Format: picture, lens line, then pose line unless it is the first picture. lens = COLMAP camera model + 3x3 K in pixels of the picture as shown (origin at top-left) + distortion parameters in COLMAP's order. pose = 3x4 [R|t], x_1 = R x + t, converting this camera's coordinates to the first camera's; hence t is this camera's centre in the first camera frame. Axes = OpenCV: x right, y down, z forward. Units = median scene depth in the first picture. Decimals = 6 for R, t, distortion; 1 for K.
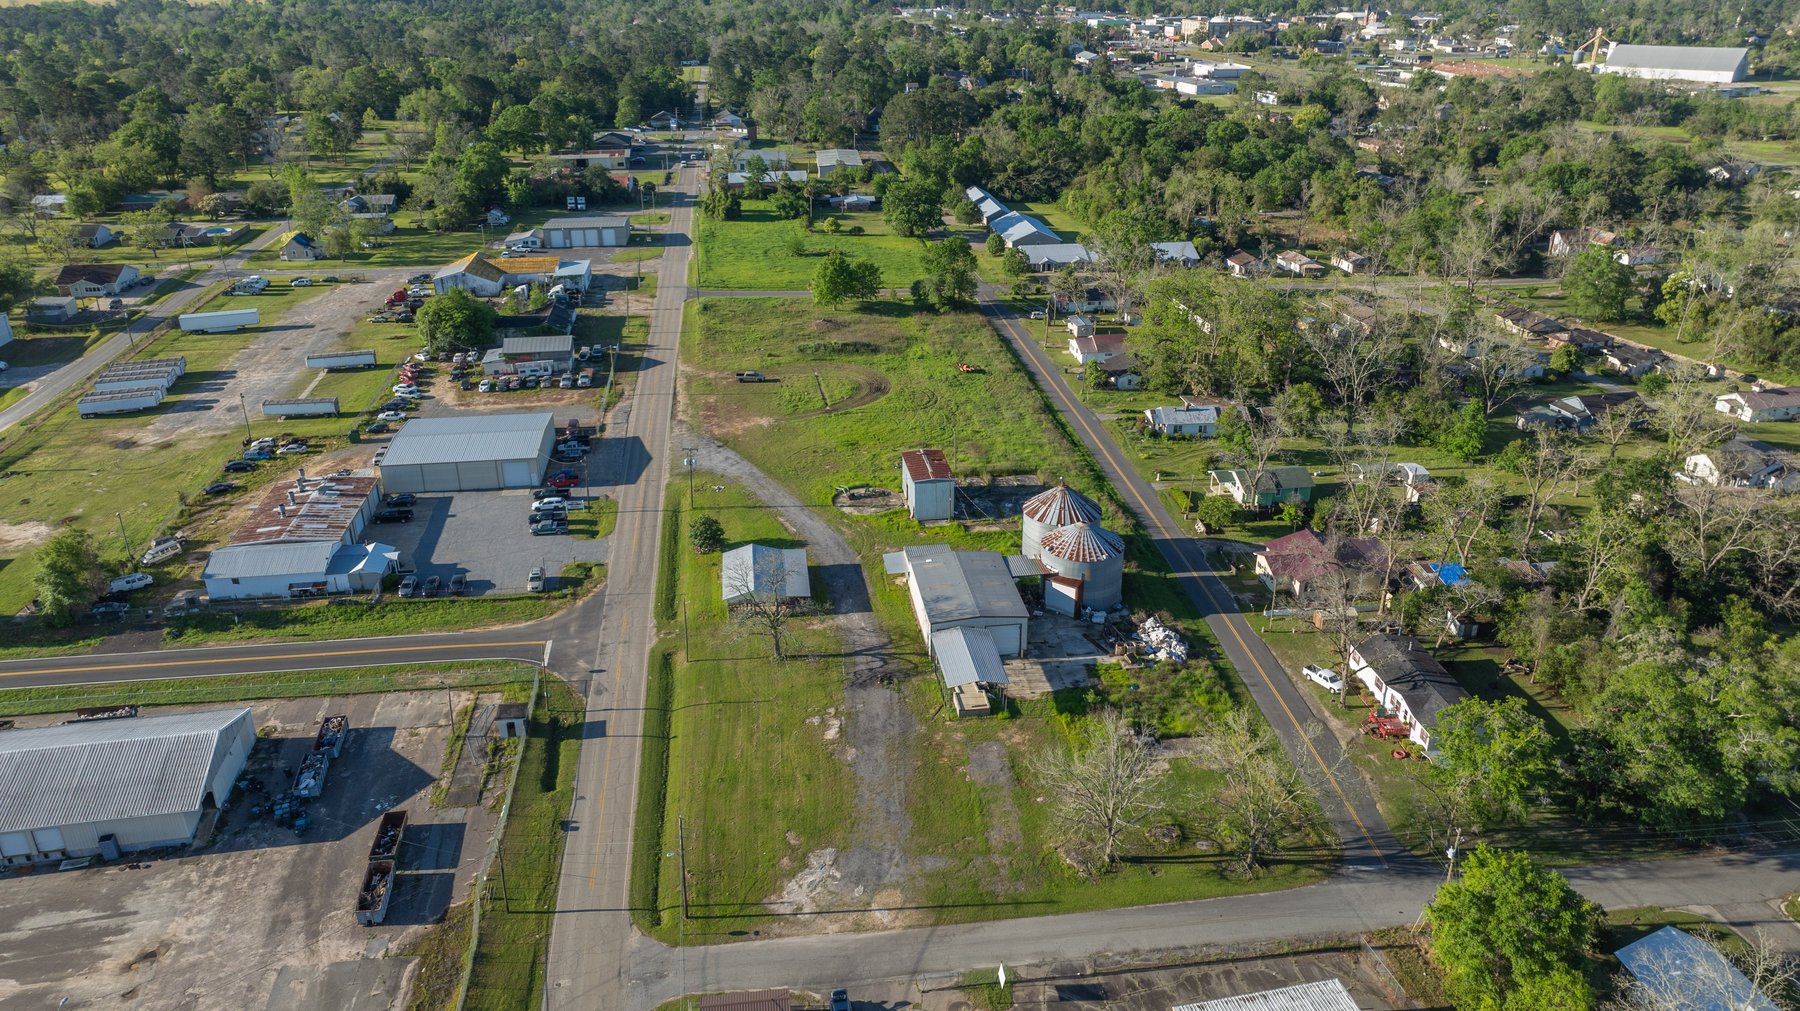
lens RADIAL K [[1254.1, 0, 900.0], [0, 1254.1, 505.5], [0, 0, 1]] dist [-0.026236, -0.003536]
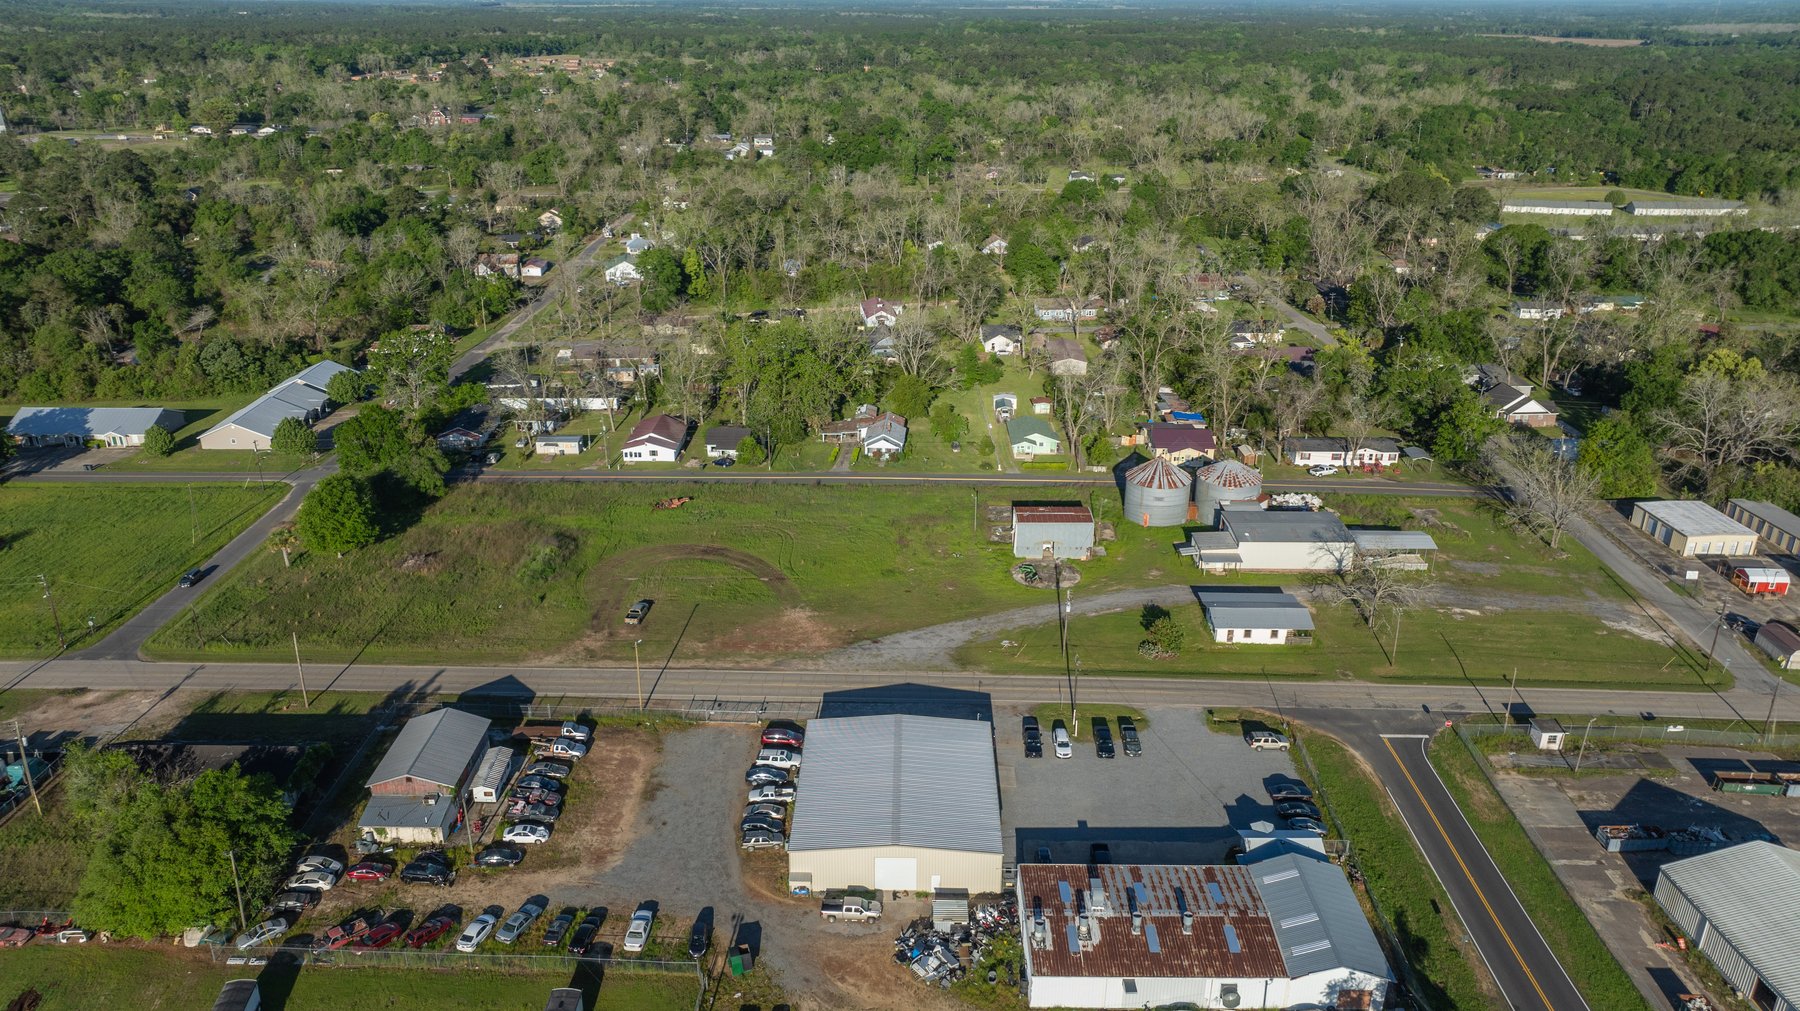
lens RADIAL K [[1274.8, 0, 900.0], [0, 1274.8, 505.5], [0, 0, 1]] dist [-0.031841, 0.048196]
pose [[0.142015, -0.370899, 0.917750, -0.701814], [0.402678, 0.868612, 0.288729, -0.288026], [-0.904258, 0.328554, 0.272709, 0.605841]]
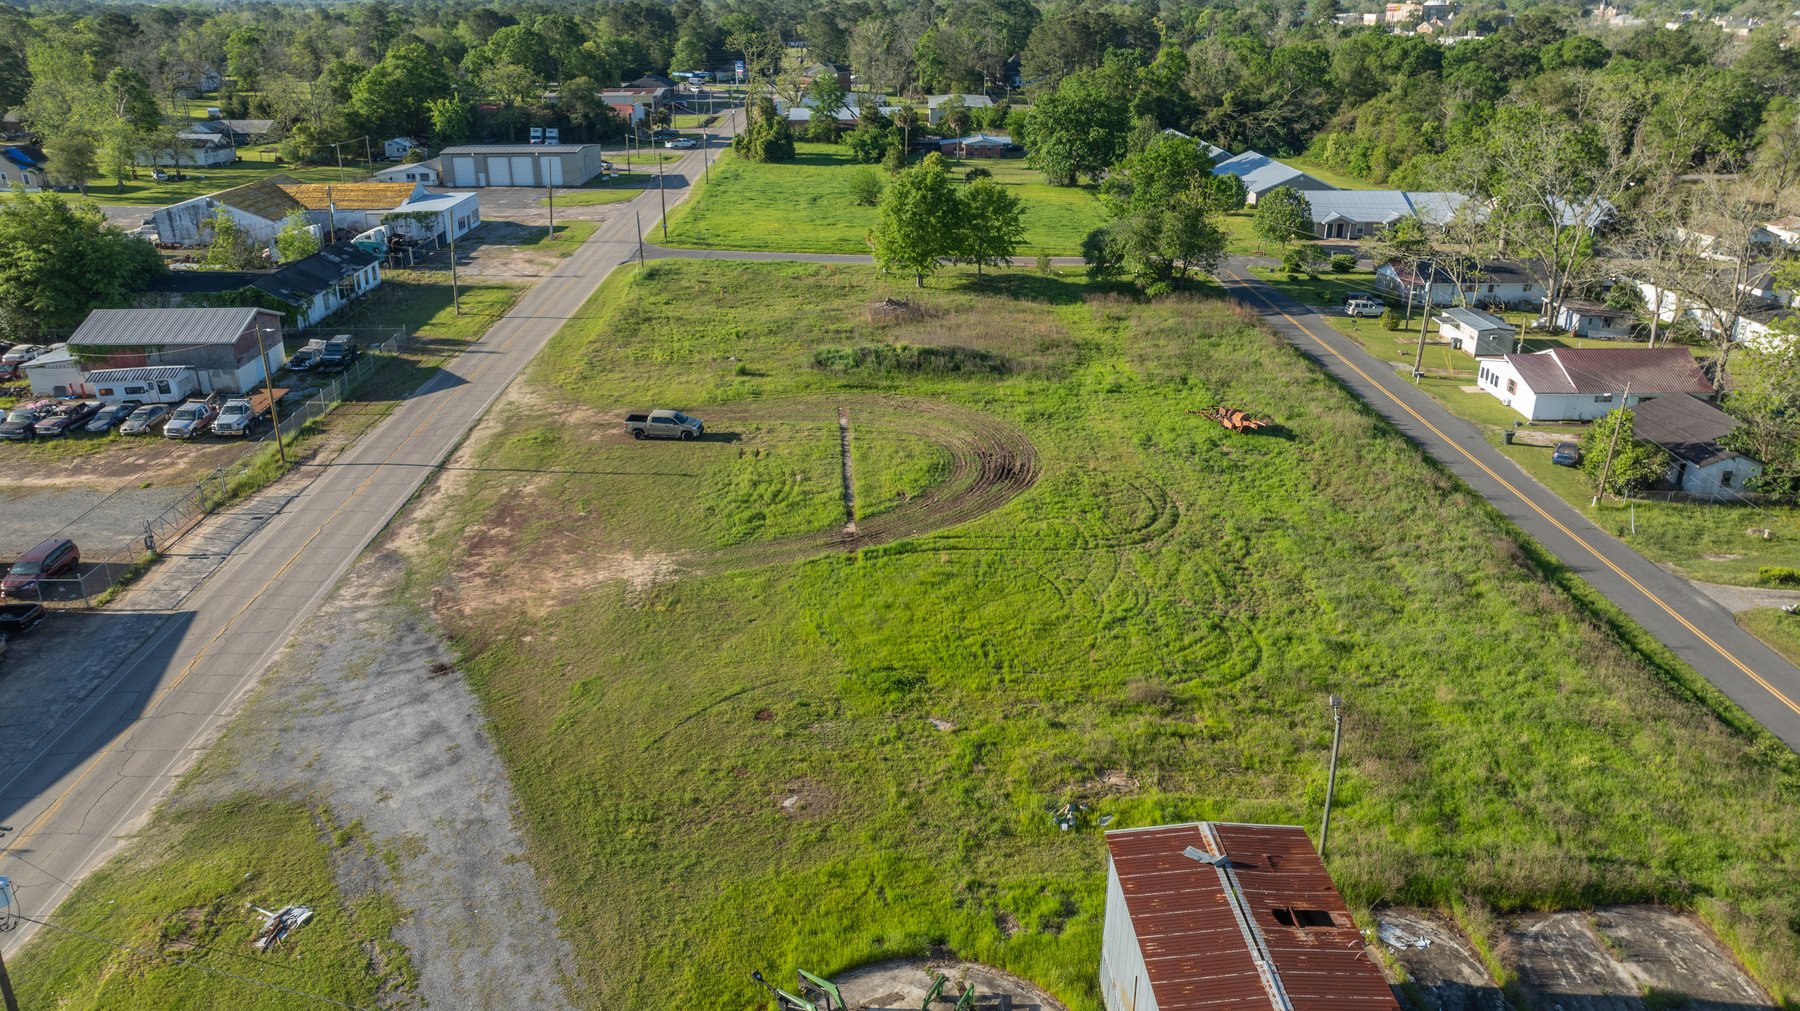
lens RADIAL K [[1277.9, 0, 900.0], [0, 1277.9, 505.5], [0, 0, 1]] dist [-0.077099, 0.120240]
pose [[0.994534, 0.041482, -0.095817, -0.010990], [-0.044528, 0.998561, -0.029878, -0.066535], [0.094439, 0.033981, 0.994951, 0.594295]]
